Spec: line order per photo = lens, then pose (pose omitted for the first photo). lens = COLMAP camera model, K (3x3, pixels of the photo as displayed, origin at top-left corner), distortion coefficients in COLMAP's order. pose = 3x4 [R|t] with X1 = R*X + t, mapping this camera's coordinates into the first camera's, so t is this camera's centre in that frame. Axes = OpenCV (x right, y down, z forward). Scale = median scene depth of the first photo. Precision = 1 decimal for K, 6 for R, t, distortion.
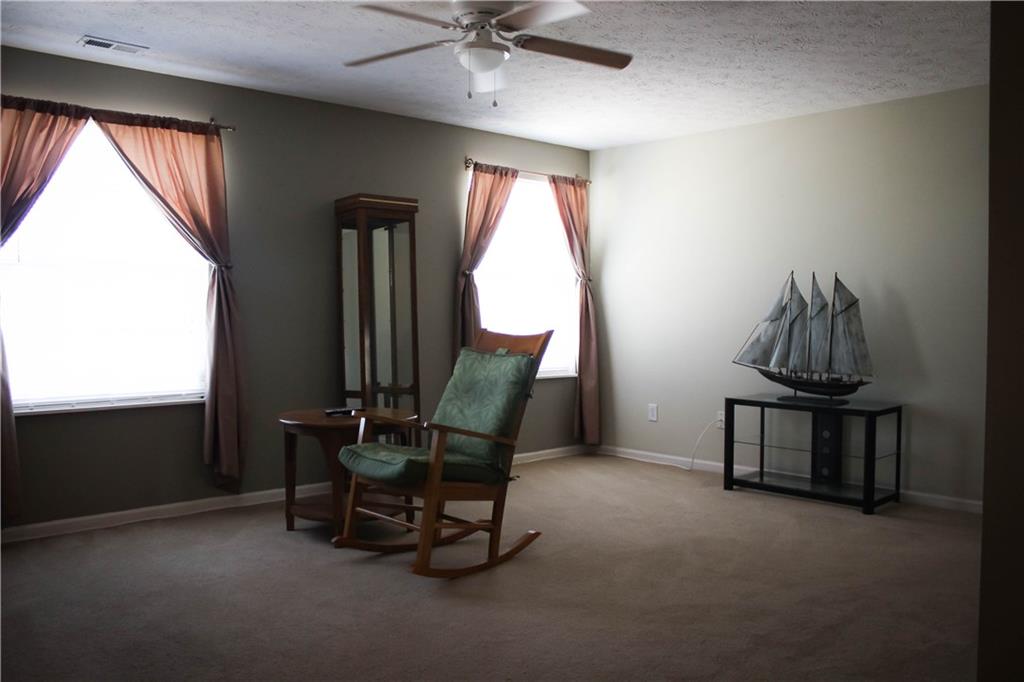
lens RADIAL K [[885.0, 0, 512.0], [0, 885.0, 341.0], [0, 0, 1]] dist [-0.111983, 0.019691]
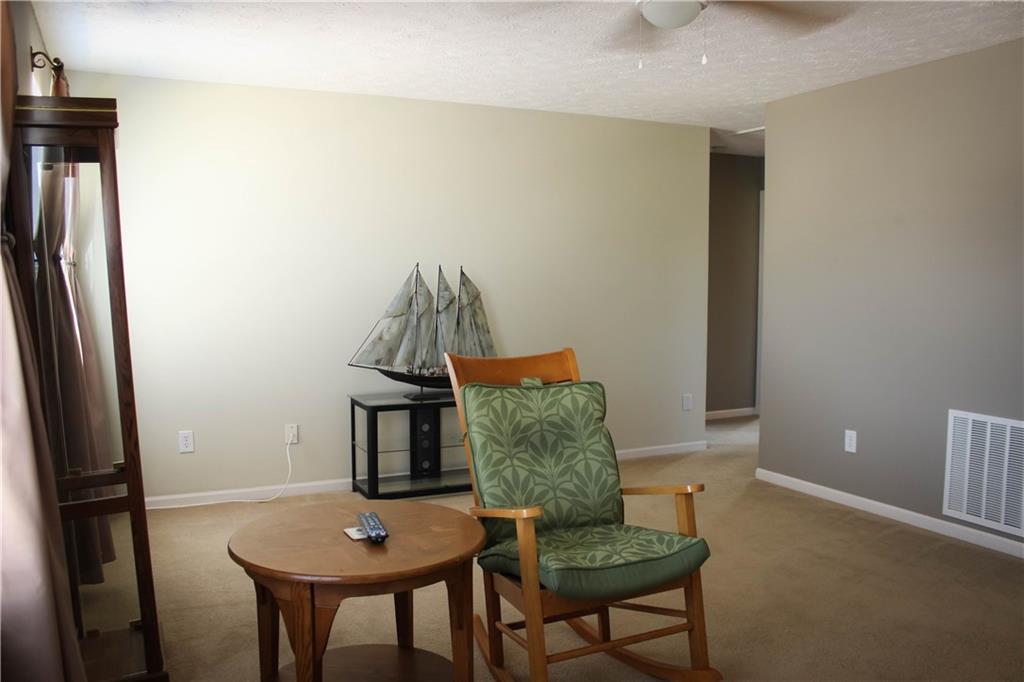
lens RADIAL K [[885.0, 0, 512.0], [0, 885.0, 341.0], [0, 0, 1]] dist [-0.111983, 0.019691]
pose [[0.258104, -0.076983, 0.963045, -0.585200], [0.028529, 0.996993, 0.072051, -0.061823], [-0.965696, 0.008879, 0.259524, 0.652598]]
